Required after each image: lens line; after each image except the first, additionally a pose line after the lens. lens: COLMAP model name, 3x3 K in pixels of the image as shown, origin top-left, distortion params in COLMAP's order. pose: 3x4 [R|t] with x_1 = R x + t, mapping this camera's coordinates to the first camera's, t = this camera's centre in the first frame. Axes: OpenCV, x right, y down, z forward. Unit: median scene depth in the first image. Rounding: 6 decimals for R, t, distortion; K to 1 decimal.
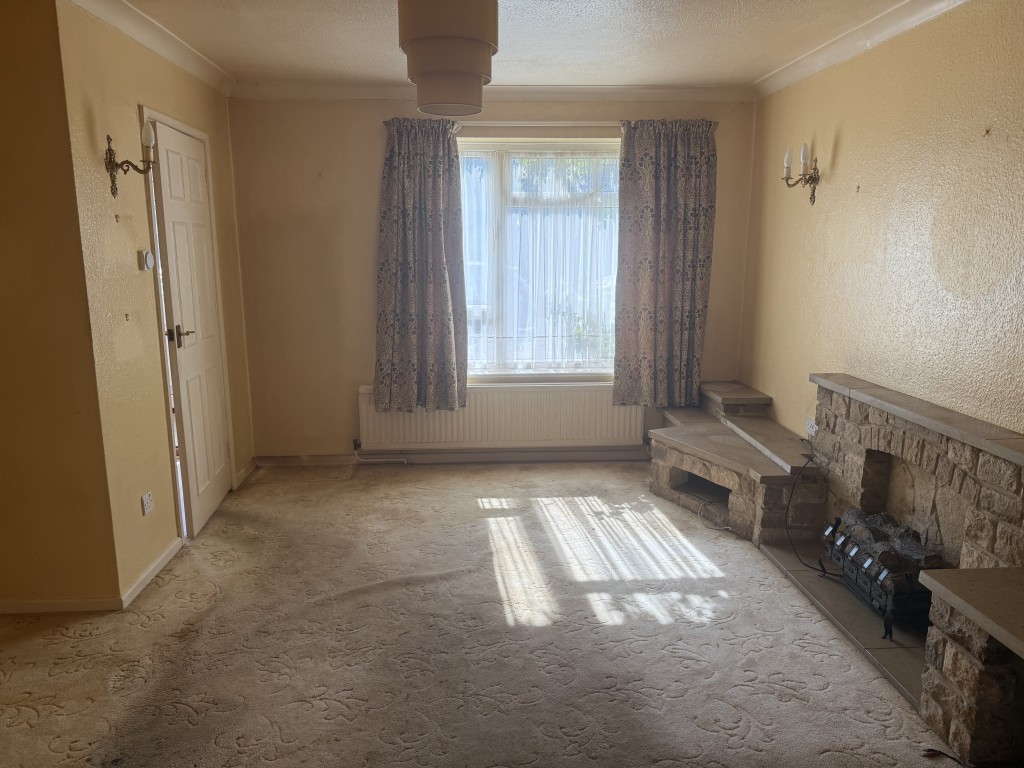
lens RADIAL K [[724.8, 0, 511.9], [0, 724.8, 380.9], [0, 0, 1]] dist [0.026045, -0.006017]
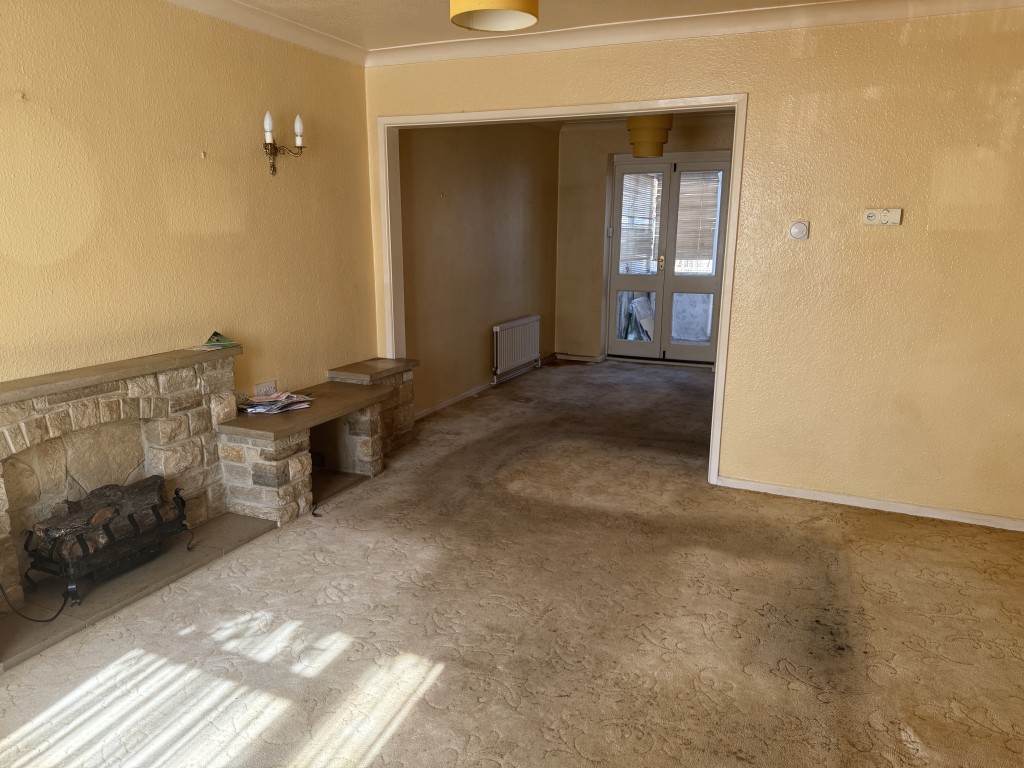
lens RADIAL K [[724.8, 0, 511.0], [0, 724.8, 386.8], [0, 0, 1]] dist [0.026045, -0.006017]
pose [[-0.882475, -0.107776, 0.457844, -0.388460], [0.080354, 0.924540, 0.372516, -0.245919], [-0.463444, 0.365526, -0.807224, 1.406708]]
